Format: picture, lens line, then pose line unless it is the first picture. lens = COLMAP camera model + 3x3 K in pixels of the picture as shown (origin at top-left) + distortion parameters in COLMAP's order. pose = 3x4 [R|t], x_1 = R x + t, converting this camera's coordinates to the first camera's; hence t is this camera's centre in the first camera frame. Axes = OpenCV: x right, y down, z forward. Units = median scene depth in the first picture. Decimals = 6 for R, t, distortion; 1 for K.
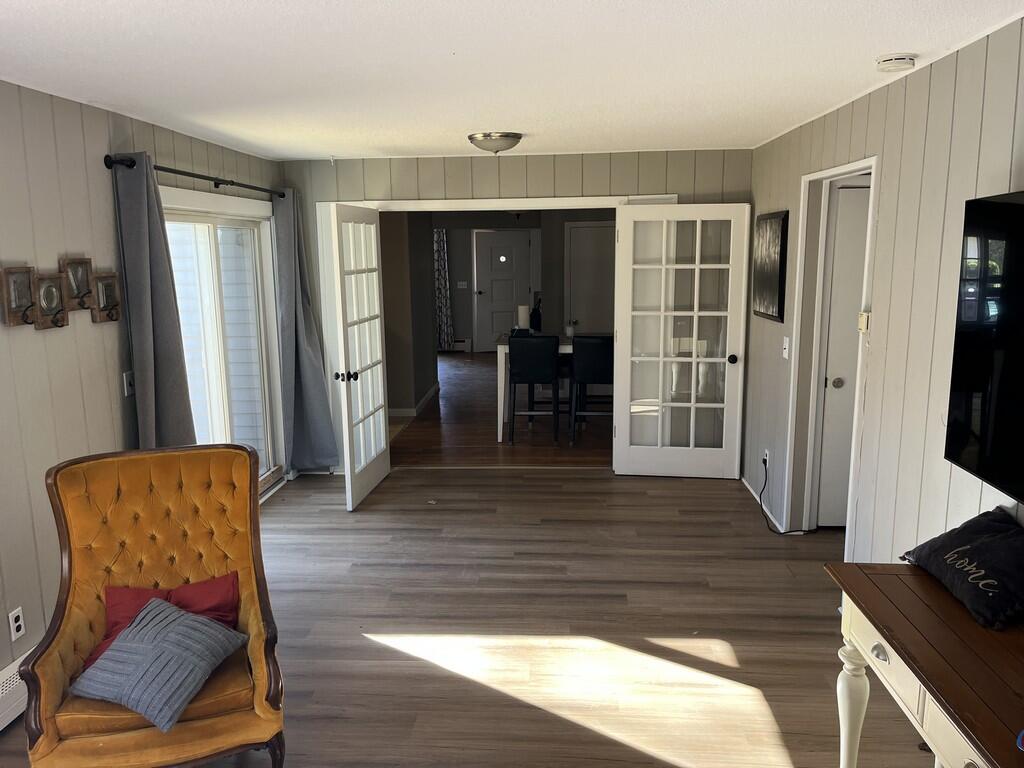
lens RADIAL K [[778.9, 0, 515.9], [0, 778.9, 384.2], [0, 0, 1]] dist [0.044155, -0.019957]
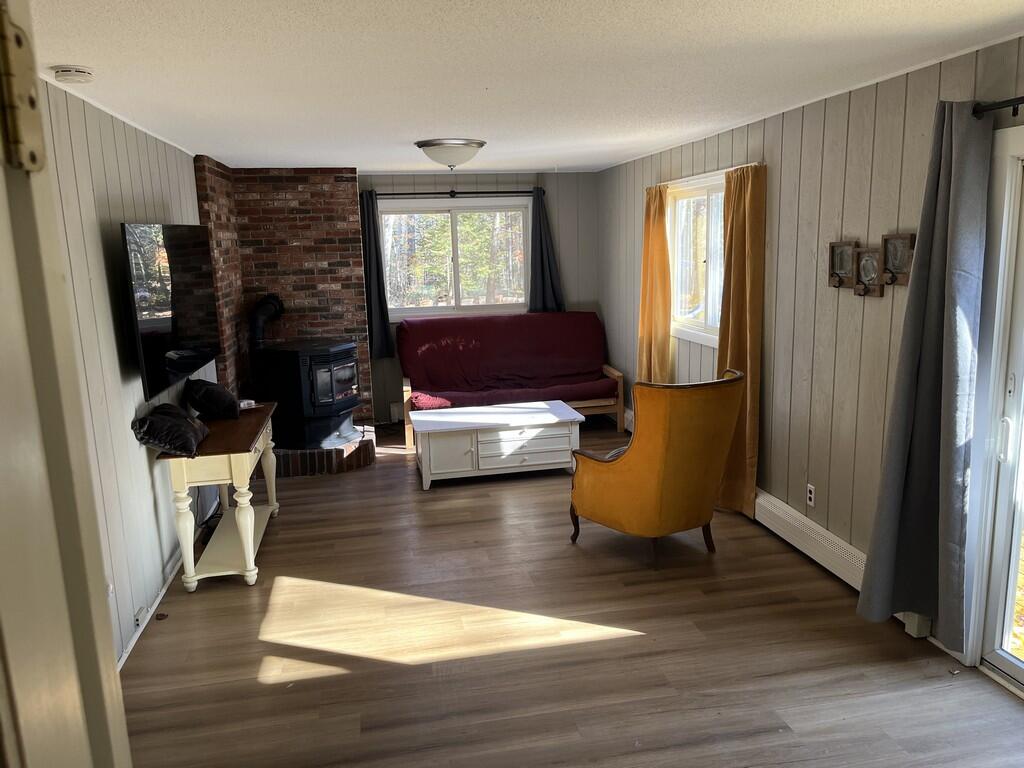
lens RADIAL K [[778.9, 0, 512.1], [0, 778.9, 384.0], [0, 0, 1]] dist [0.044155, -0.019957]
pose [[-0.966318, 0.089997, -0.241102, 0.180796], [-0.000291, 0.936476, 0.350731, -0.335044], [0.257351, 0.338987, -0.904908, 1.866801]]
